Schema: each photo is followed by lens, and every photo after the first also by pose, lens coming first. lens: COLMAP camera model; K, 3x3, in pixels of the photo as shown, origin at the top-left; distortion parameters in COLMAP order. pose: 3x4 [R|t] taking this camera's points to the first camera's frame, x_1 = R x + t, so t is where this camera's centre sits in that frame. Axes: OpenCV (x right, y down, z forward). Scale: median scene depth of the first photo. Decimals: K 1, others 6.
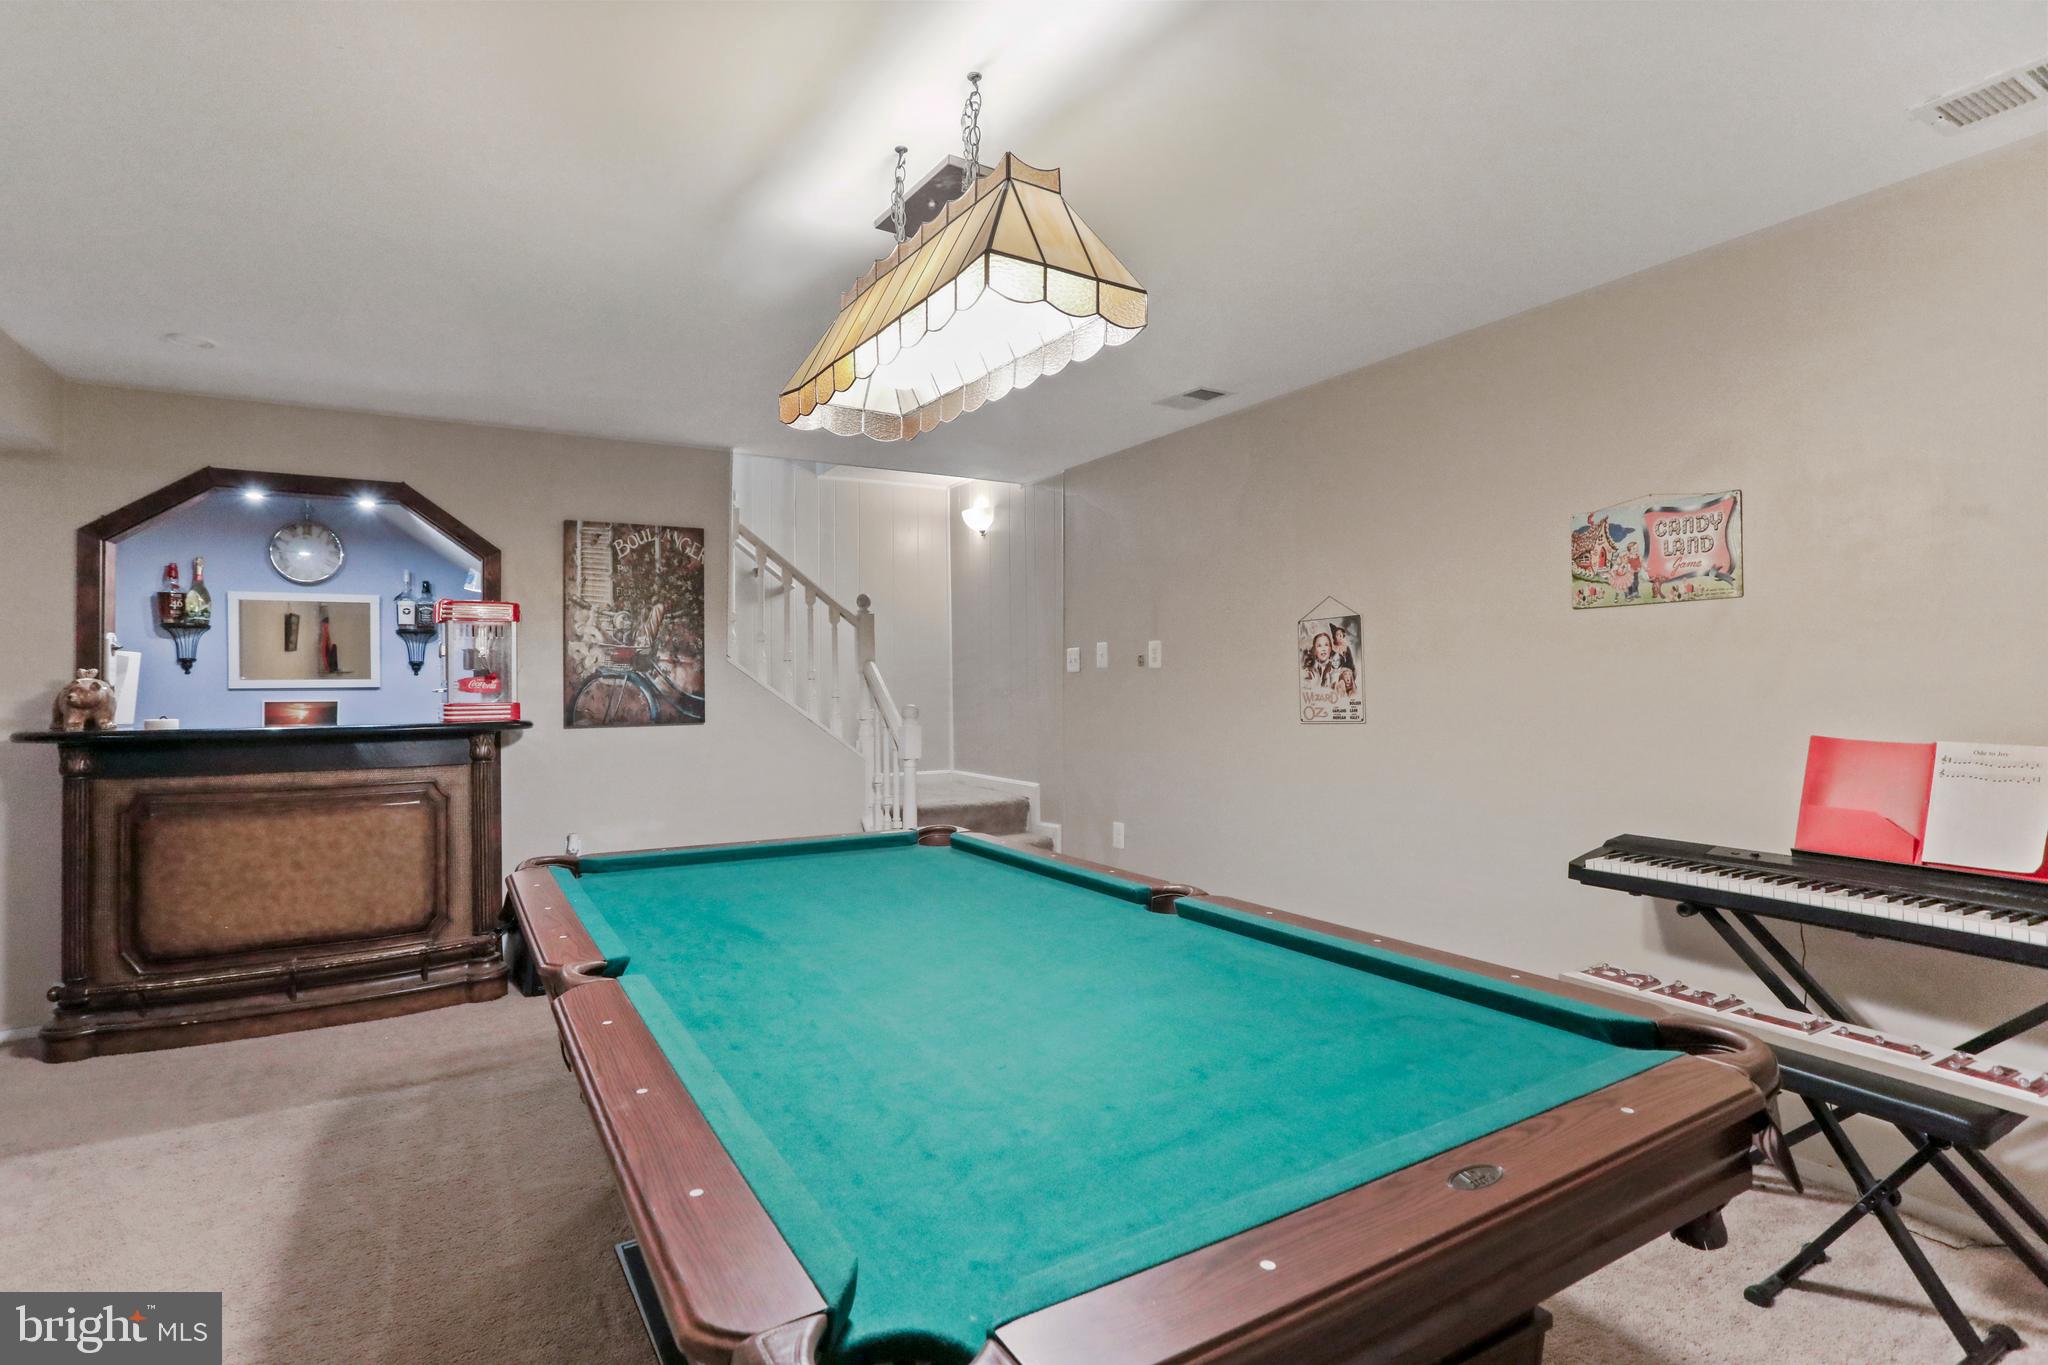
lens RADIAL K [[996.5, 0, 1024.0], [0, 996.5, 682.5], [0, 0, 1]] dist [-0.061897, 0.036805]
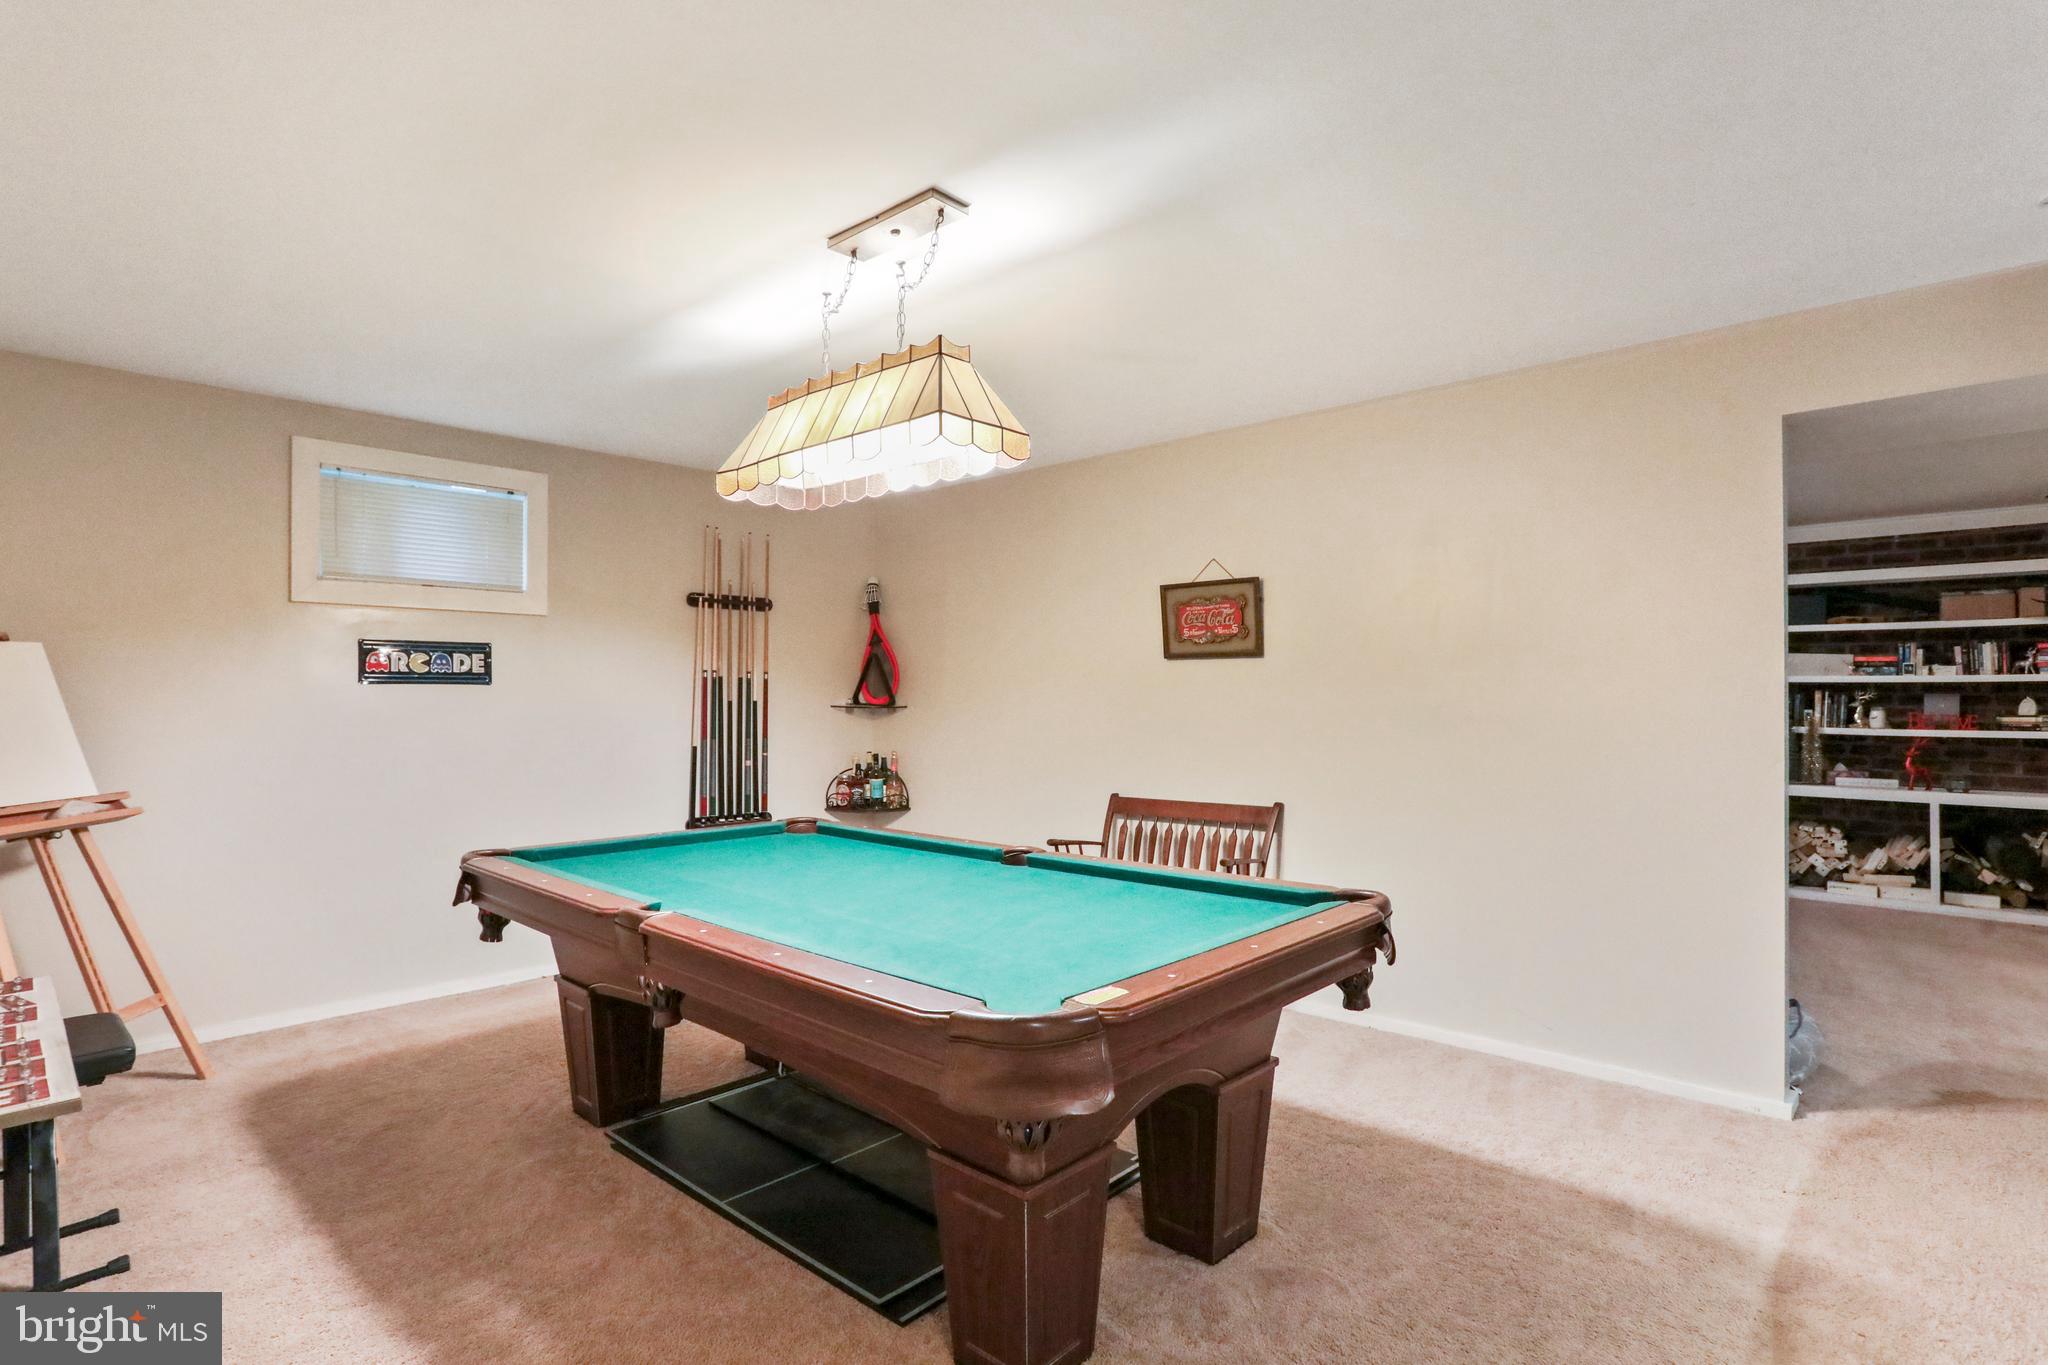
lens RADIAL K [[996.5, 0, 1024.0], [0, 996.5, 682.5], [0, 0, 1]] dist [-0.061897, 0.036805]
pose [[0.961540, 0.014846, 0.274263, -0.286971], [-0.008783, 0.999689, -0.023323, 0.009891], [-0.274524, 0.020017, 0.961372, -0.428258]]
